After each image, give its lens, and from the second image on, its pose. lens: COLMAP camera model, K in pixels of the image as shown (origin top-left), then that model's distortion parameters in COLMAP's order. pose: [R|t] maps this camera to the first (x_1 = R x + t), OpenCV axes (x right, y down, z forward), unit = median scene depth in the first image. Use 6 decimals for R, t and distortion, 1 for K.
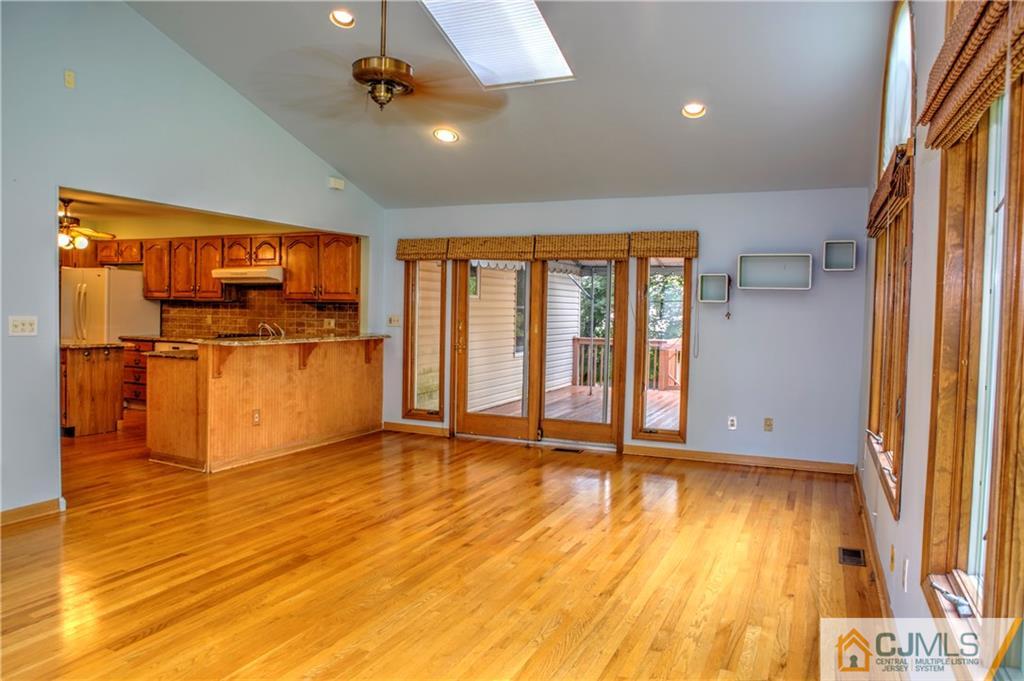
lens RADIAL K [[708.2, 0, 511.1], [0, 708.2, 338.5], [0, 0, 1]] dist [-0.066609, 0.009438]
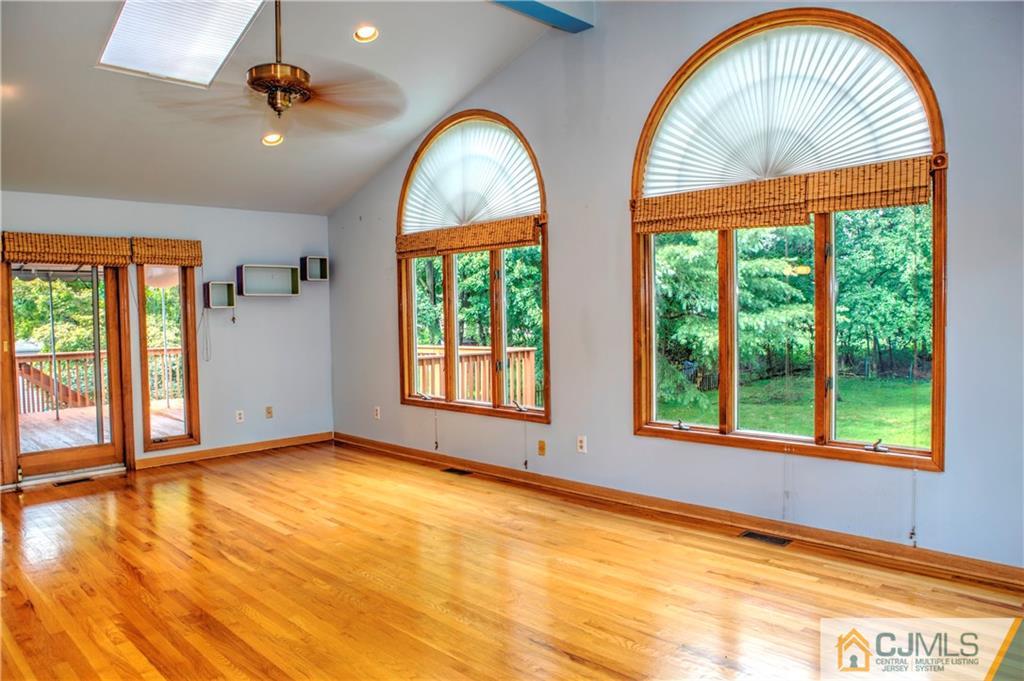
lens RADIAL K [[708.2, 0, 510.8], [0, 708.2, 341.3], [0, 0, 1]] dist [-0.066609, 0.009438]
pose [[0.363527, -0.066110, 0.929235, -0.757254], [0.068258, 0.996688, 0.044206, -0.023716], [-0.929080, 0.047357, 0.366836, 0.267320]]
